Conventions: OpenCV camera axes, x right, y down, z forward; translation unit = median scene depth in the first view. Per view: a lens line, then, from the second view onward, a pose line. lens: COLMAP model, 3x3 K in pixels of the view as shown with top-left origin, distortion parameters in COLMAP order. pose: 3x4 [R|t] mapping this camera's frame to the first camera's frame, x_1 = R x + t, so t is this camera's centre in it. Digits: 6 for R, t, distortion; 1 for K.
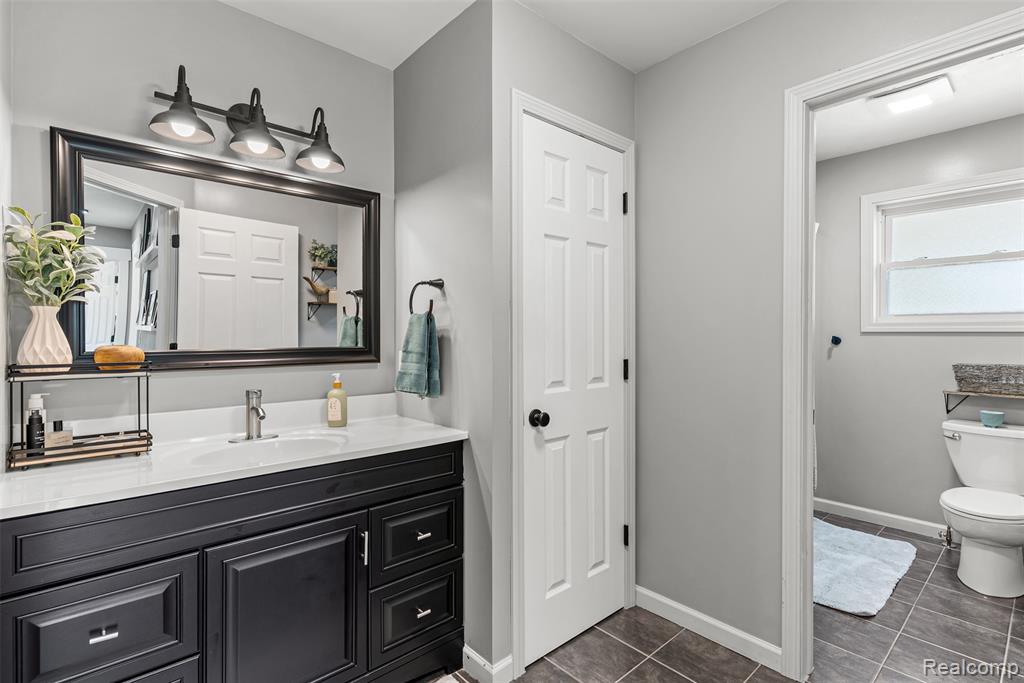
lens RADIAL K [[490.6, 0, 511.5], [0, 490.6, 341.0], [0, 0, 1]] dist [0.004621, 0.001136]
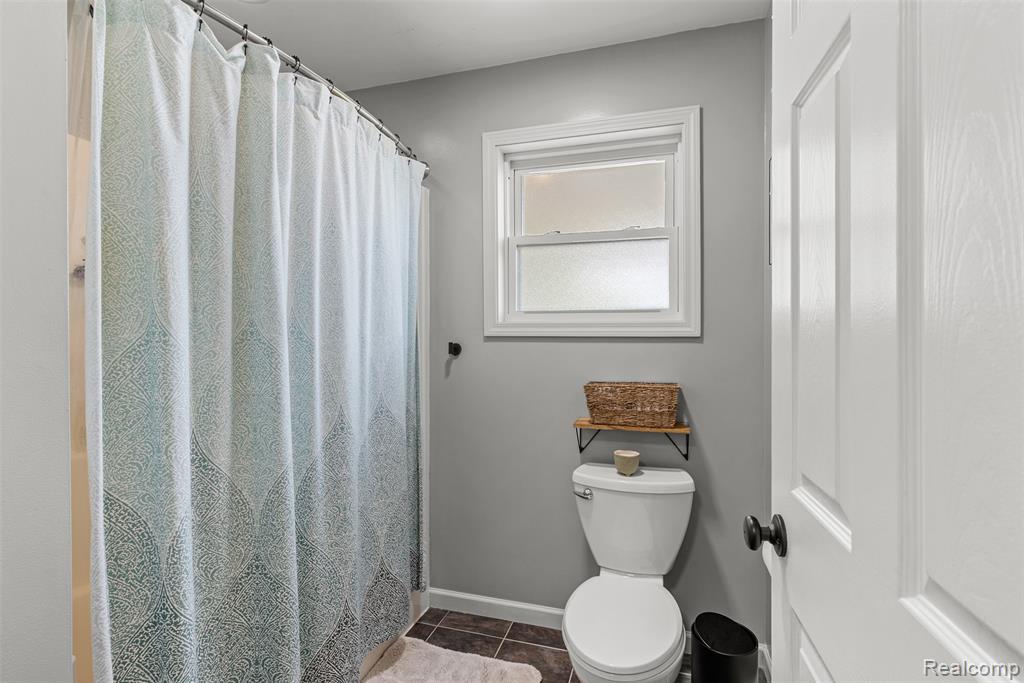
lens RADIAL K [[490.6, 0, 514.4], [0, 490.6, 344.1], [0, 0, 1]] dist [0.004621, 0.001136]
pose [[0.855415, -0.004542, 0.517923, 0.464261], [0.005588, 0.999984, -0.000460, -0.008545], [-0.517913, 0.003287, 0.855427, 0.472606]]
